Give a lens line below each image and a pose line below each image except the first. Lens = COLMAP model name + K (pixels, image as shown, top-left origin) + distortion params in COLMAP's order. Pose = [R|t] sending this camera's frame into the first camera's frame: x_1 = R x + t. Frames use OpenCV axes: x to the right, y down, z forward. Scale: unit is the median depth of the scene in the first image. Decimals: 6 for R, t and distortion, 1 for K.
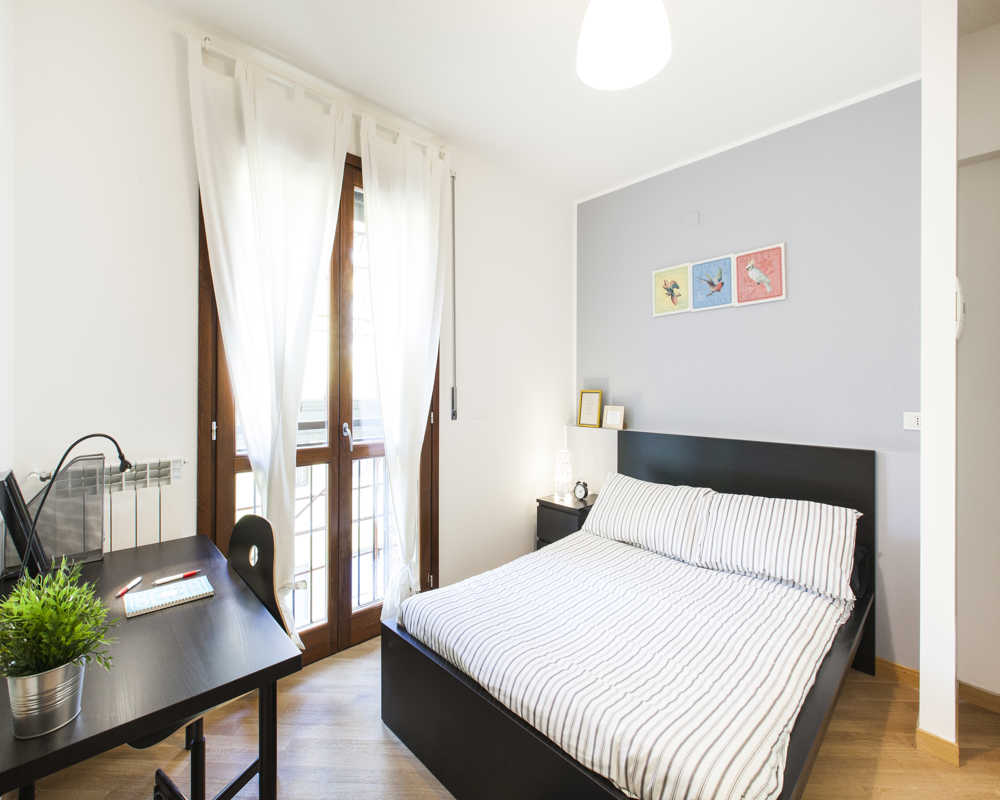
lens RADIAL K [[452.2, 0, 496.4], [0, 452.2, 390.4], [0, 0, 1]] dist [-0.000184, 0.000066]
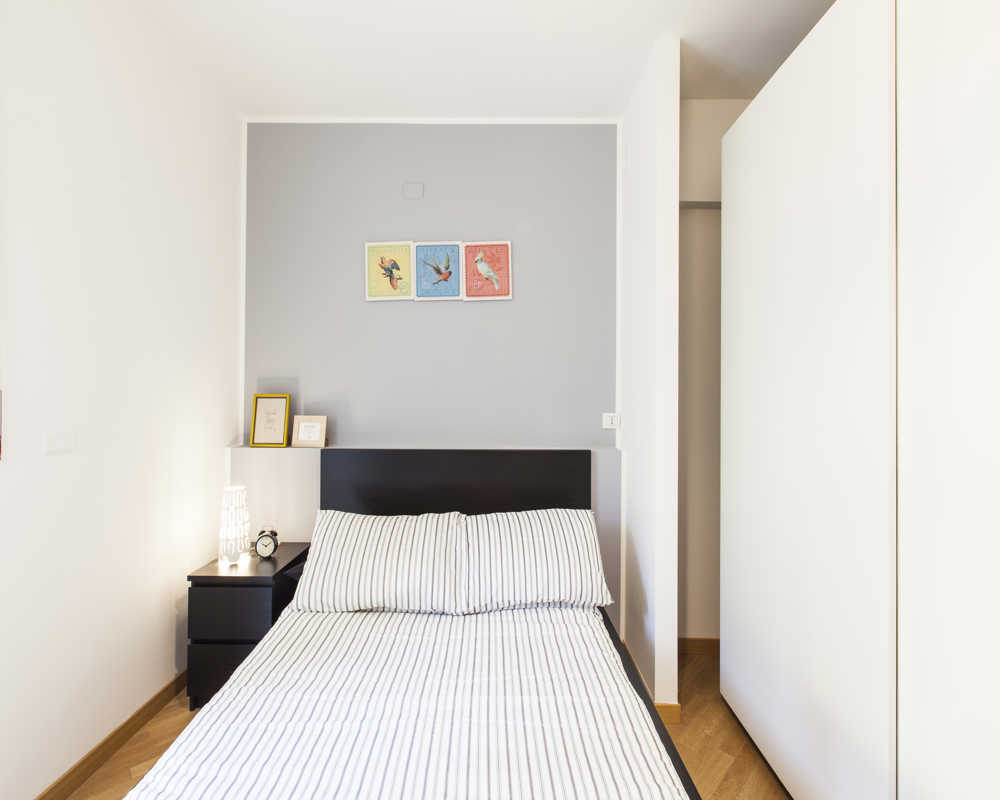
lens RADIAL K [[452.2, 0, 496.4], [0, 452.2, 390.4], [0, 0, 1]] dist [-0.000184, 0.000066]
pose [[0.681253, 0.005526, 0.732027, -0.079337], [0.001773, 0.999956, -0.009198, 0.001039], [-0.732046, 0.007564, 0.681213, 0.324508]]
